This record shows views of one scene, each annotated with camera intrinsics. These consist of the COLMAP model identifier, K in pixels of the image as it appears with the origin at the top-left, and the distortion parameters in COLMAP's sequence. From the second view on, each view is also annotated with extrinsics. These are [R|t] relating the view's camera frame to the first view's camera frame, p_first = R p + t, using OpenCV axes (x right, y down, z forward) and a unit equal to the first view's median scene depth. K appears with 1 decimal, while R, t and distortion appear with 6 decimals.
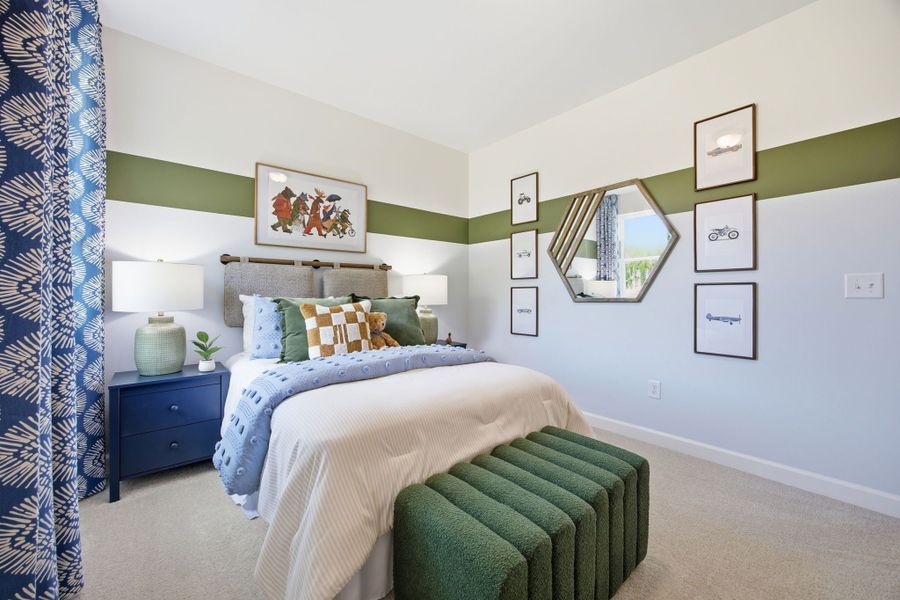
lens RADIAL K [[348.8, 0, 449.1], [0, 348.8, 296.6], [0, 0, 1]] dist [-0.020669, 0.000211]
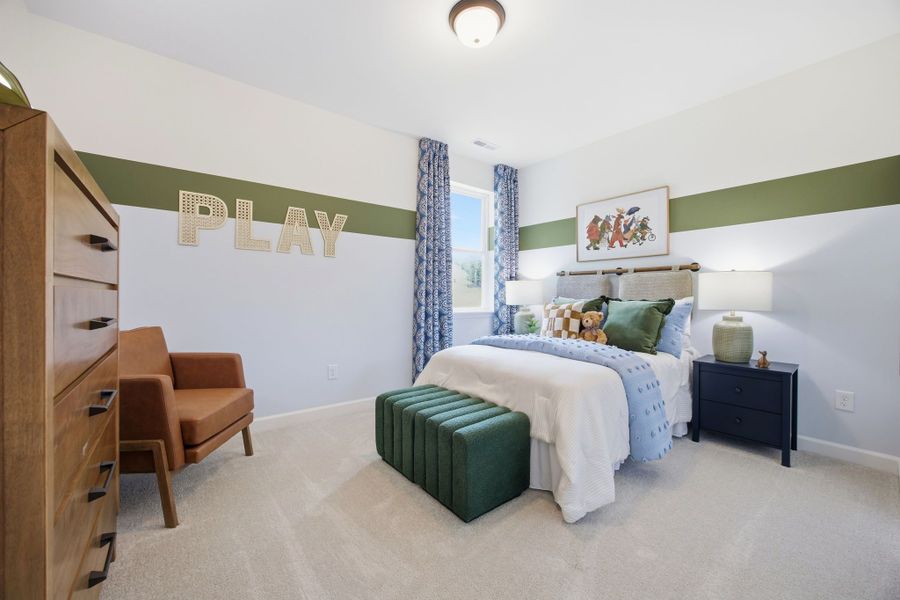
lens RADIAL K [[348.8, 0, 449.1], [0, 348.8, 296.6], [0, 0, 1]] dist [-0.020669, 0.000211]
pose [[-0.021551, 0.003620, -0.999761, 0.817713], [-0.003708, 0.999986, 0.003701, -0.008342], [0.999761, 0.003787, -0.021538, 0.441164]]
